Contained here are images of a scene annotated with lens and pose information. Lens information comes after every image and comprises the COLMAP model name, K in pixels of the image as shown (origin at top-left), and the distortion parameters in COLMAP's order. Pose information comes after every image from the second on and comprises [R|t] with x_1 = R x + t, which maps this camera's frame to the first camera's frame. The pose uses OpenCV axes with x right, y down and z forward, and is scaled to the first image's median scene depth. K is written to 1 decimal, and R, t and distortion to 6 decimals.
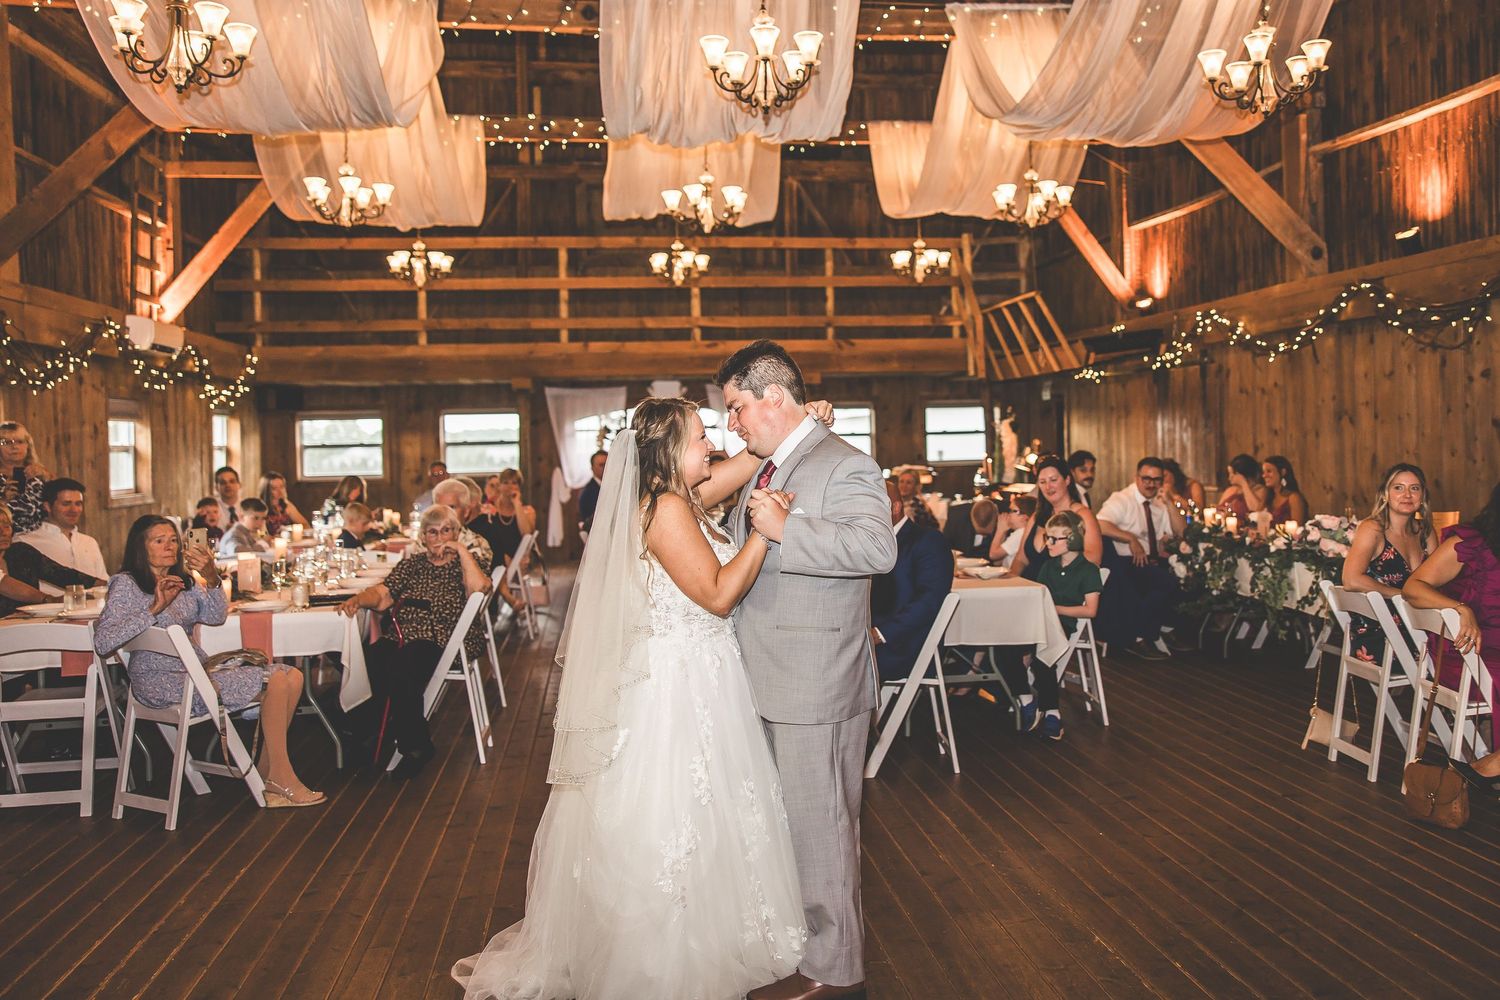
lens RADIAL K [[1318.9, 0, 851.3], [0, 1318.9, 435.6], [0, 0, 1]] dist [0.014651, -0.004572]
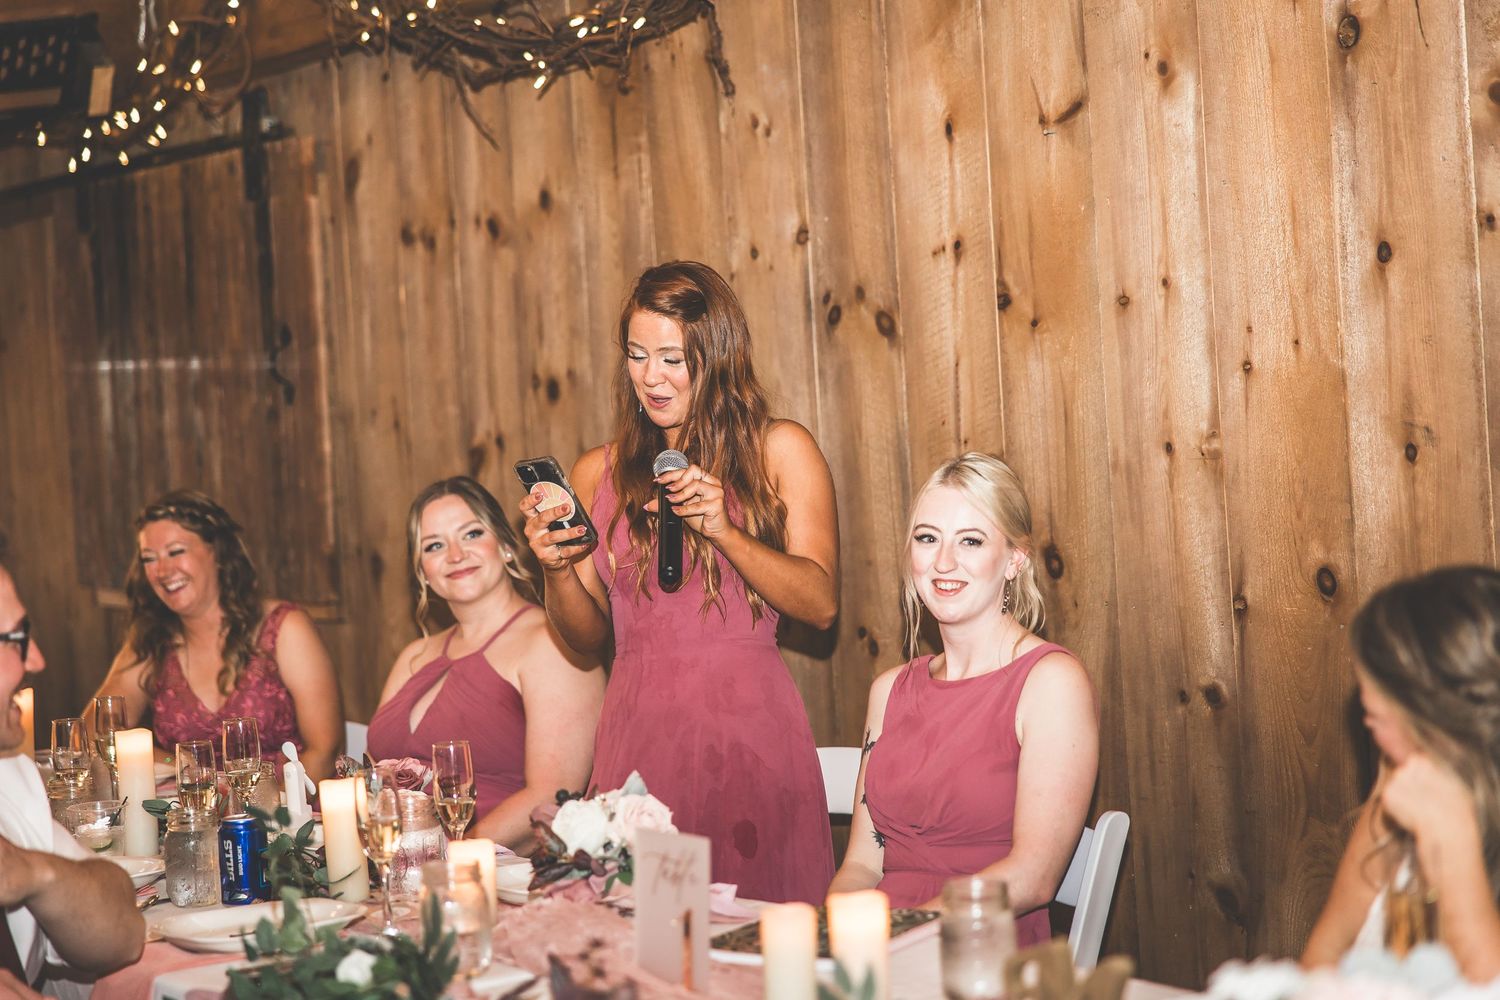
lens RADIAL K [[2852.0, 0, 750.0], [0, 2852.0, 500.0], [0, 0, 1]] dist [-0.004200, 0.148337]
pose [[0.904254, -0.047628, 0.424330, 0.135464], [0.037184, 0.998768, 0.032866, 0.002409], [-0.425373, -0.013941, 0.904911, 0.538630]]
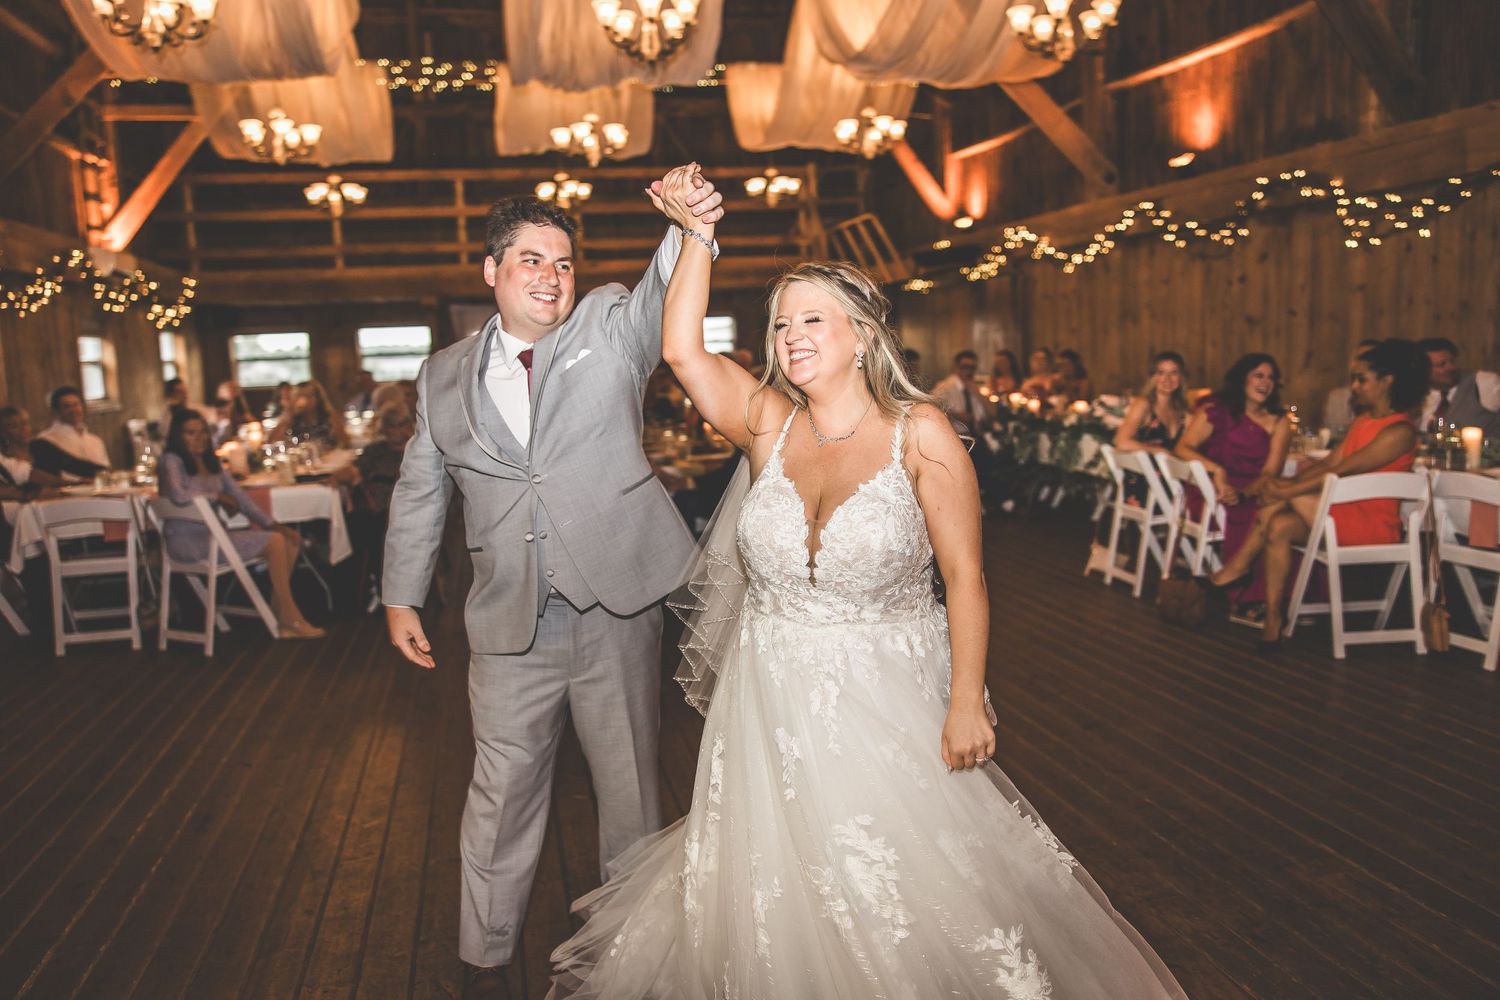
lens RADIAL K [[1160.5, 0, 762.2], [0, 1160.5, 489.5], [0, 0, 1]] dist [0.006605, 0.002520]
pose [[0.998686, -0.023870, 0.045356, -0.012923], [0.018052, 0.992041, 0.124615, 0.003973], [-0.047969, -0.123632, 0.991168, -0.055822]]
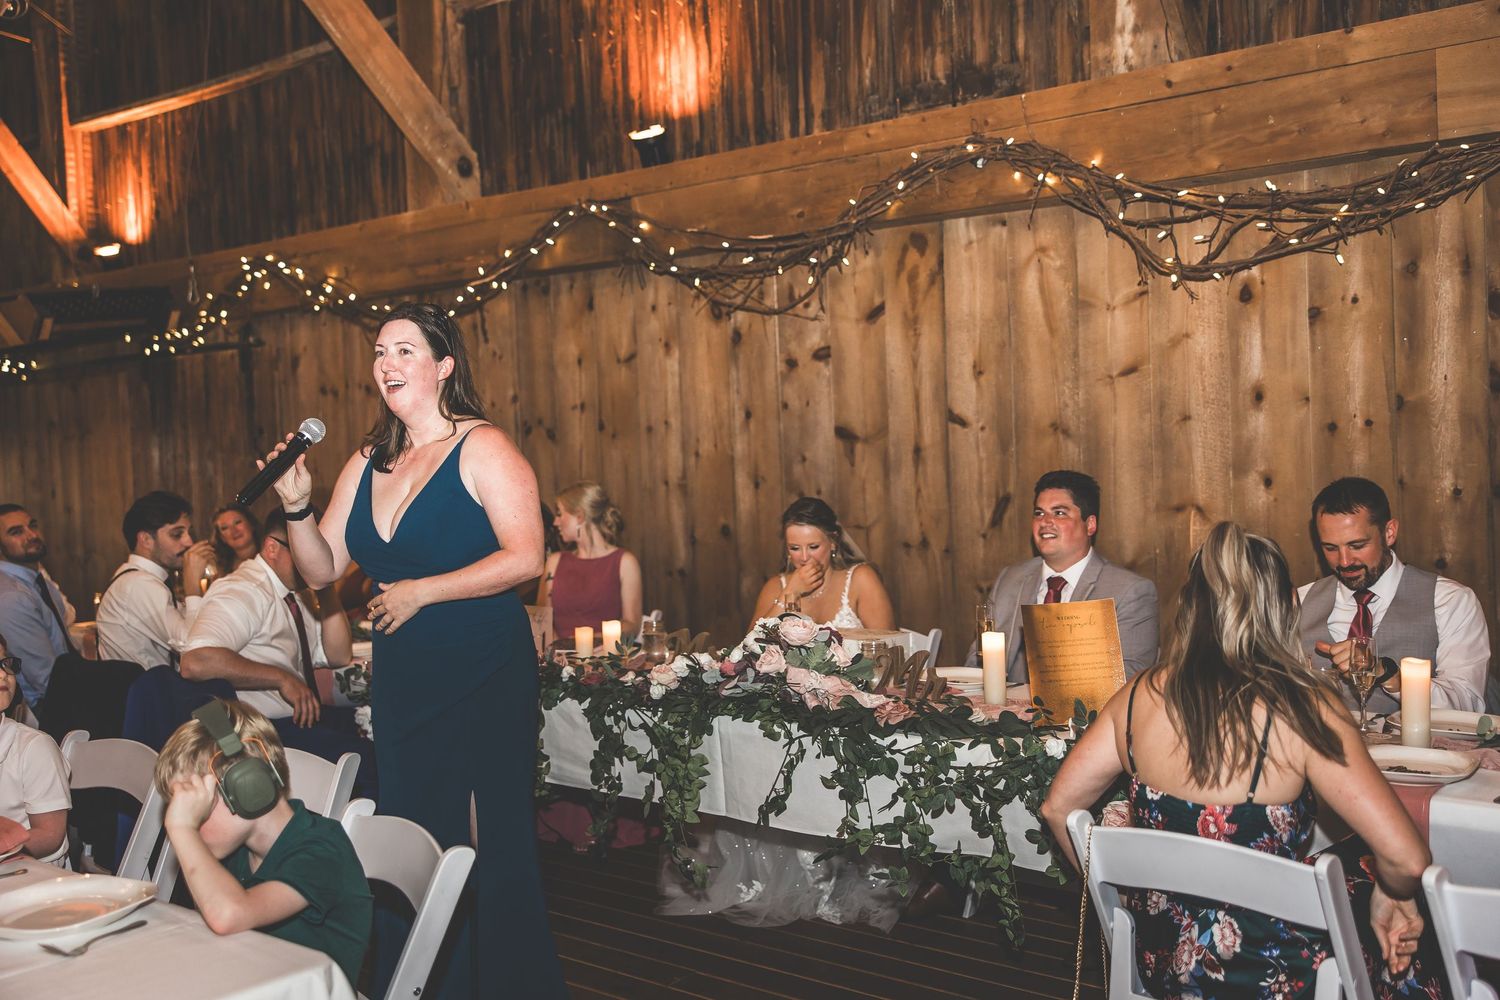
lens RADIAL K [[1416.7, 0, 750.0], [0, 1416.7, 500.0], [0, 0, 1]] dist [0.009239, 0.004750]
pose [[0.748239, -0.030762, 0.662716, 0.006609], [0.016686, 0.999481, 0.027554, 0.002602], [-0.663220, -0.009558, 0.748364, 0.434354]]
